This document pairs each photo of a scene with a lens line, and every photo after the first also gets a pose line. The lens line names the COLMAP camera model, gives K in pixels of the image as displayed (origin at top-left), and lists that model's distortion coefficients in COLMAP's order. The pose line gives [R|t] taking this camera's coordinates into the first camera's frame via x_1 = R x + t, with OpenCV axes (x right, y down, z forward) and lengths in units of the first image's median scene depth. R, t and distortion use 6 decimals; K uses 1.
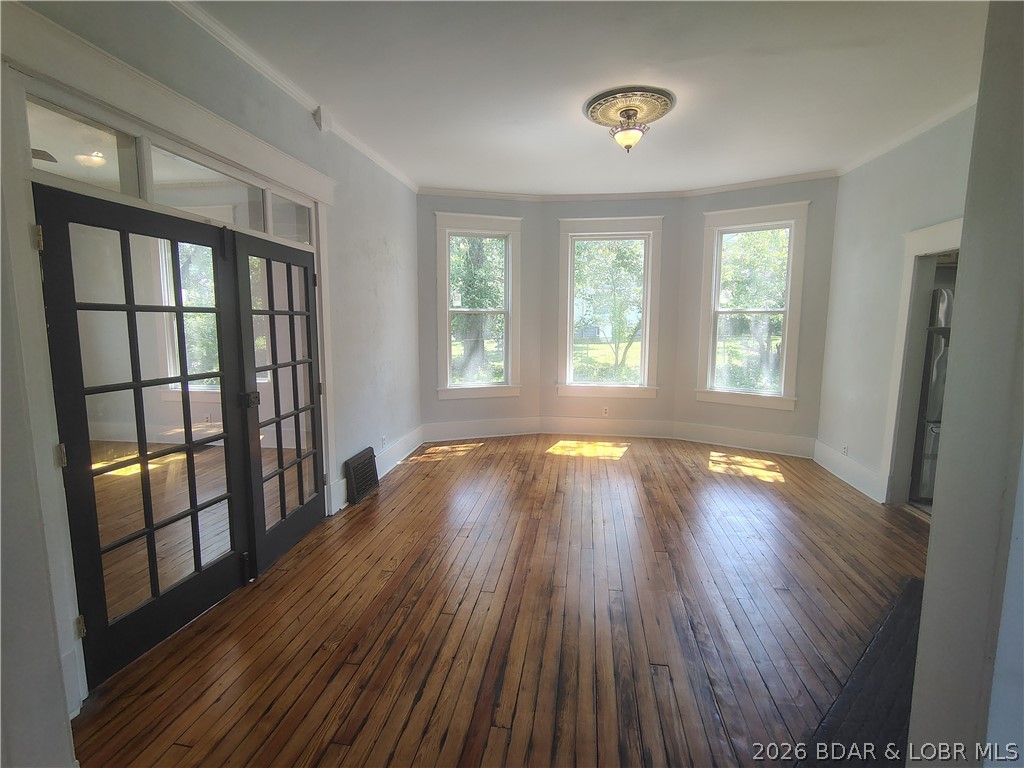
lens RADIAL K [[481.2, 0, 513.9], [0, 481.2, 375.9], [0, 0, 1]] dist [-0.008980, 0.006523]
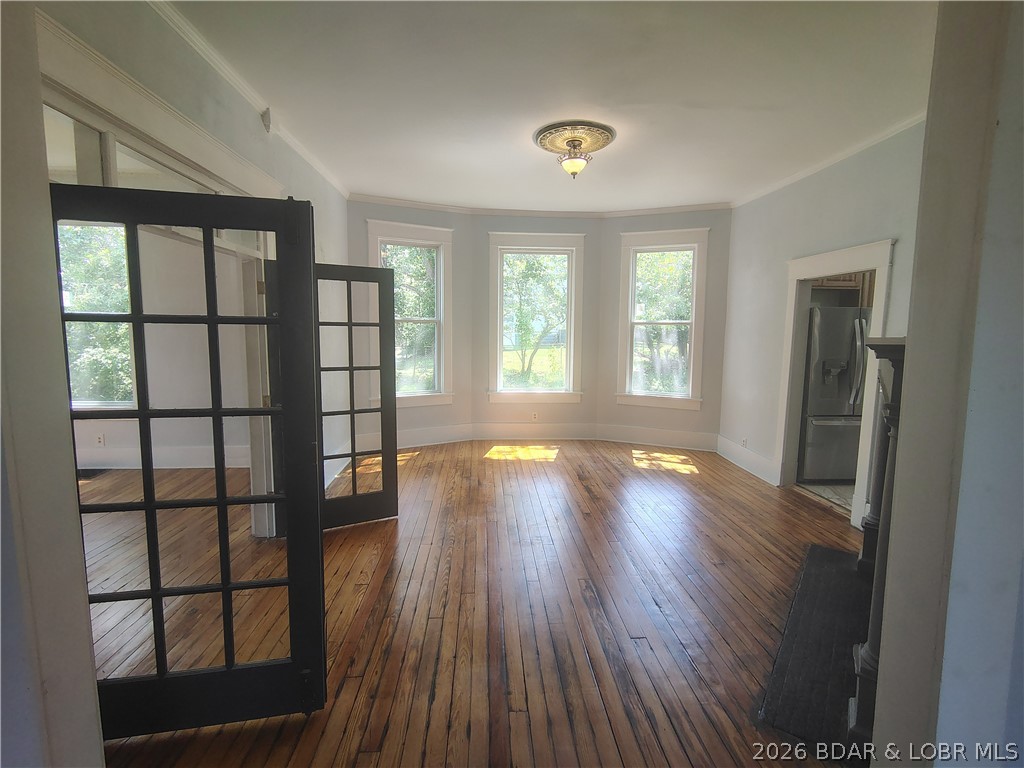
lens RADIAL K [[481.2, 0, 514.7], [0, 481.2, 375.2], [0, 0, 1]] dist [-0.008980, 0.006523]
pose [[0.977177, -0.014113, 0.211959, -0.100564], [0.017357, 0.999759, -0.013453, -0.003555], [-0.211718, 0.016825, 0.977186, -0.025994]]
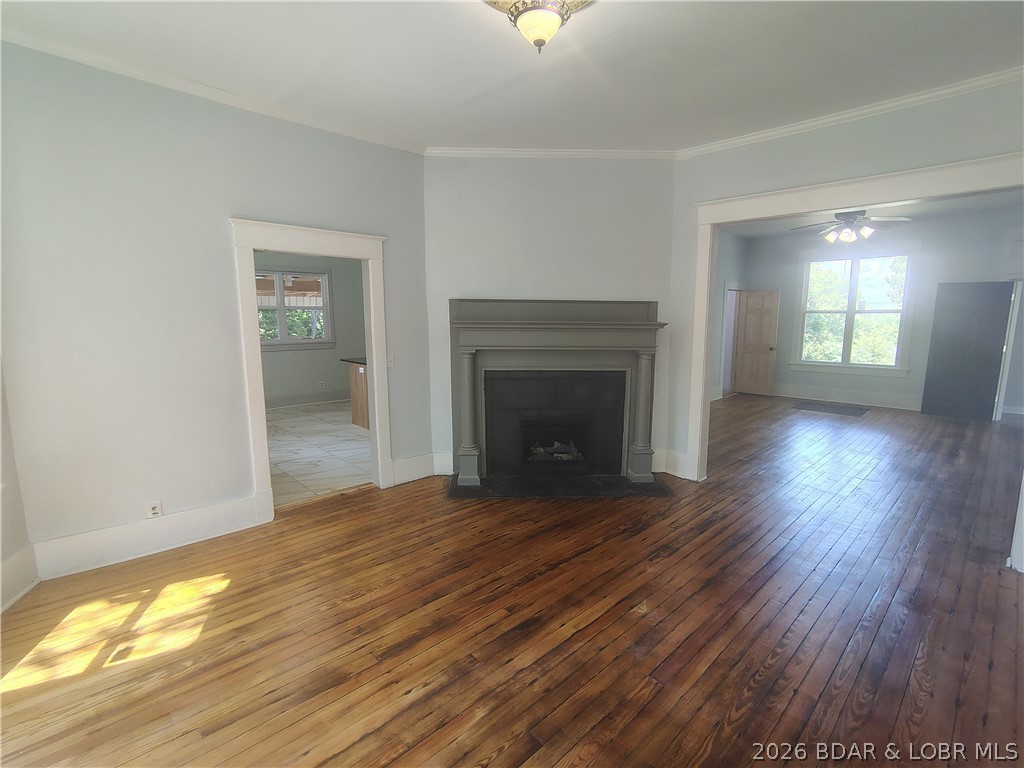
lens RADIAL K [[481.2, 0, 513.7], [0, 481.2, 375.4], [0, 0, 1]] dist [-0.008980, 0.006523]
pose [[-0.786741, -0.083035, 0.611672, -0.112746], [0.068924, 0.972898, 0.220723, -0.149703], [-0.613423, 0.215810, -0.759696, 1.172905]]
